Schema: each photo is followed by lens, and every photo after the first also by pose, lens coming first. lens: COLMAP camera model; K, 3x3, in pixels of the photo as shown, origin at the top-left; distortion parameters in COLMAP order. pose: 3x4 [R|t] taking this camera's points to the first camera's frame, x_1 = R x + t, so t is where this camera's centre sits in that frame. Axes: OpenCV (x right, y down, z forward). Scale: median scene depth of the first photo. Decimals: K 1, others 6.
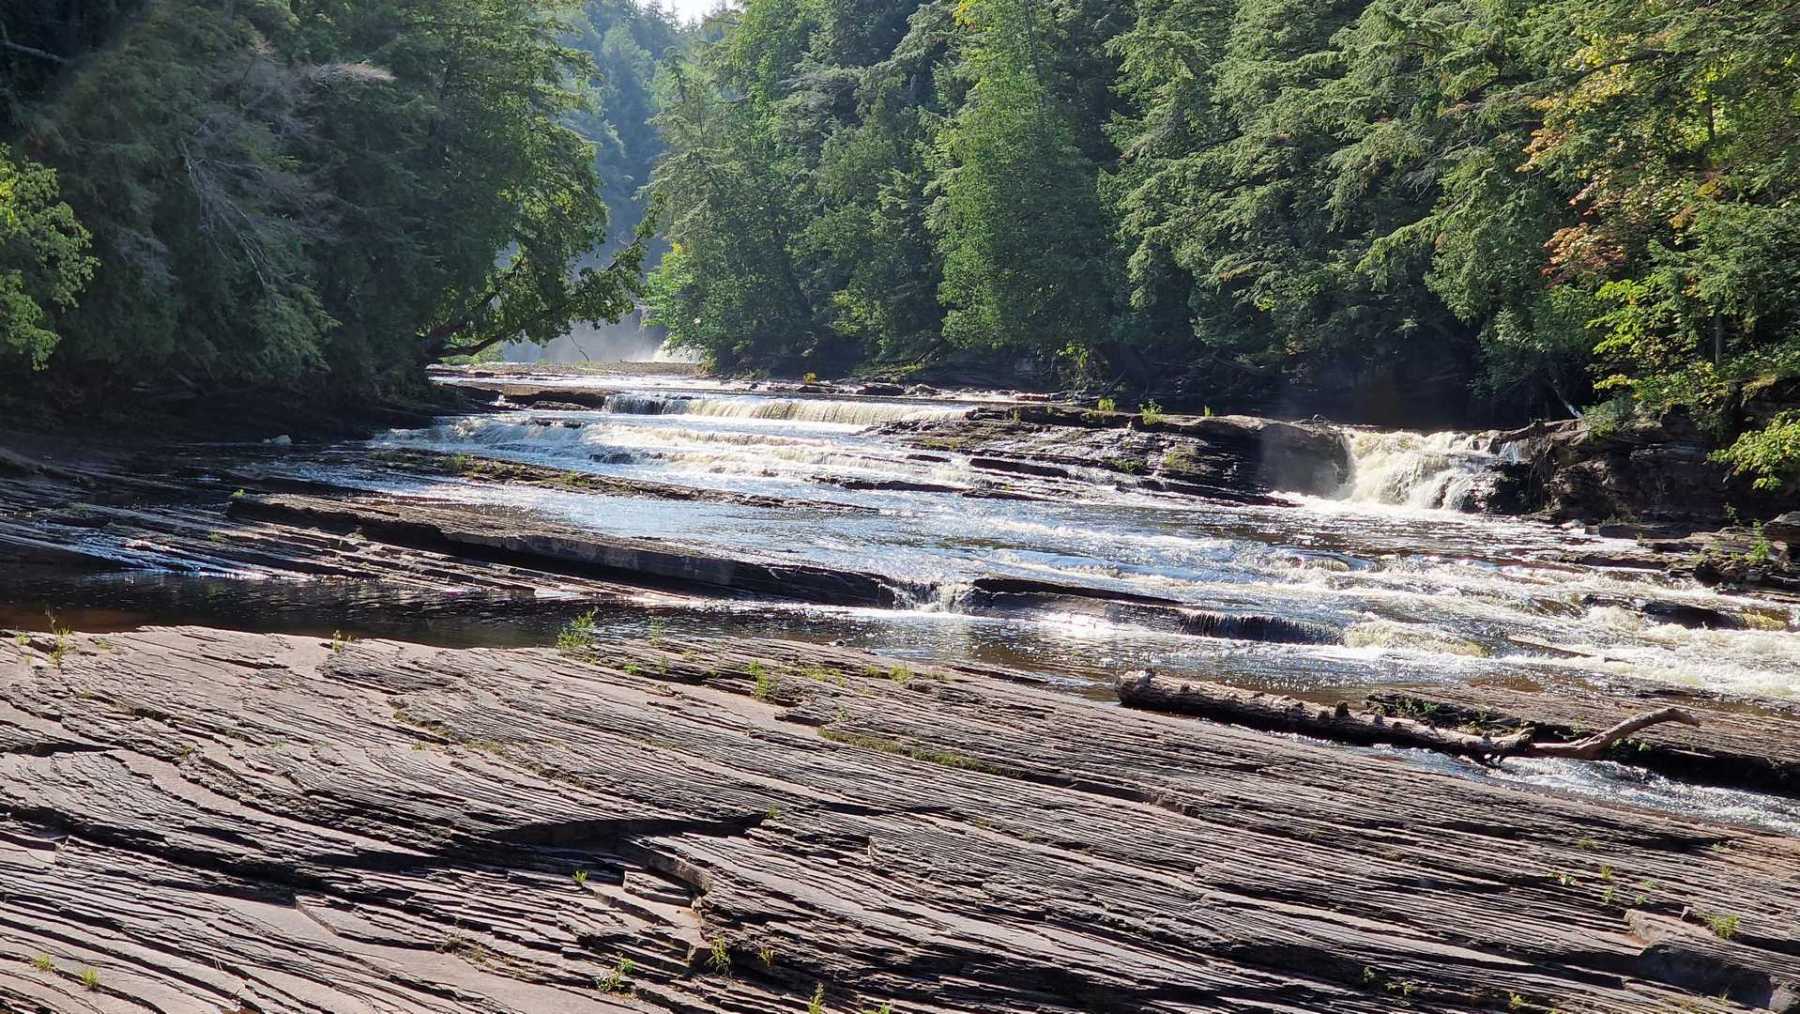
lens RADIAL K [[3394.0, 0, 868.7], [0, 3394.0, 510.7], [0, 0, 1]] dist [-0.444899, 5.289182]
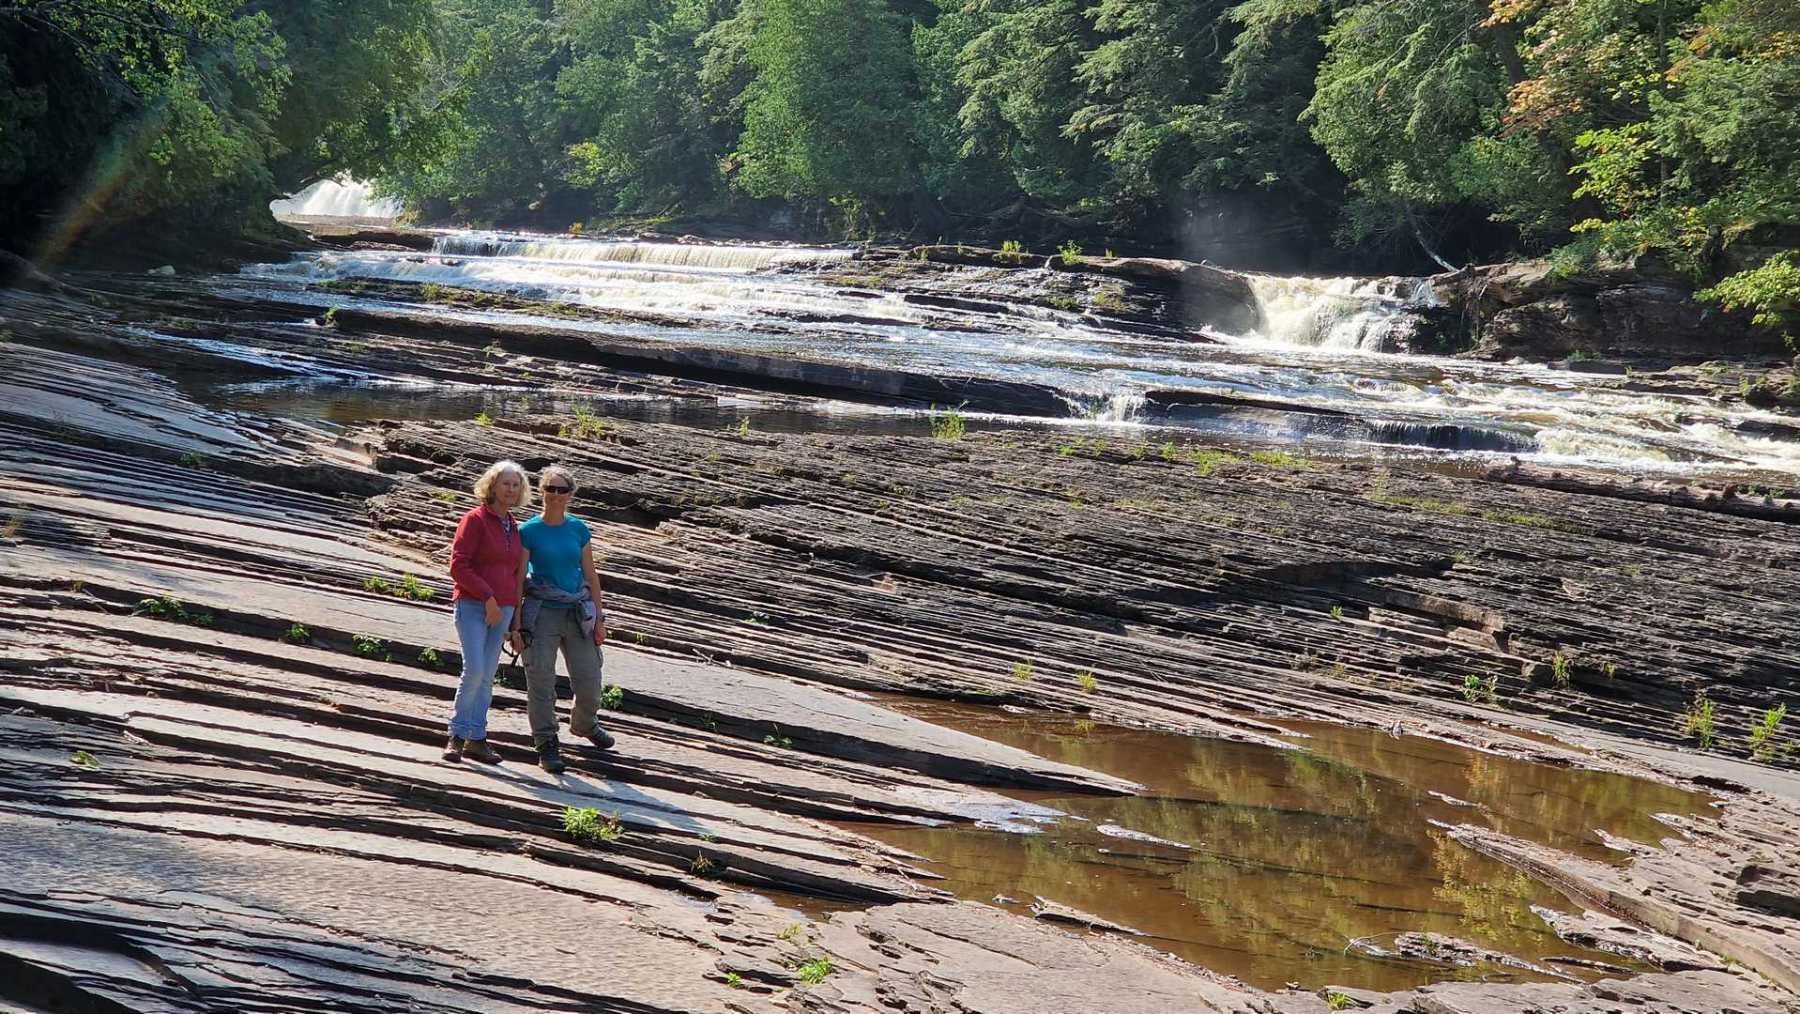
lens RADIAL K [[3394.0, 0, 868.7], [0, 3394.0, 510.7], [0, 0, 1]] dist [-0.444899, 5.289182]
pose [[0.991395, 0.005487, 0.130786, -0.117970], [-0.010617, 0.999200, 0.038557, 0.010839], [-0.130470, -0.039614, 0.990661, -0.020878]]
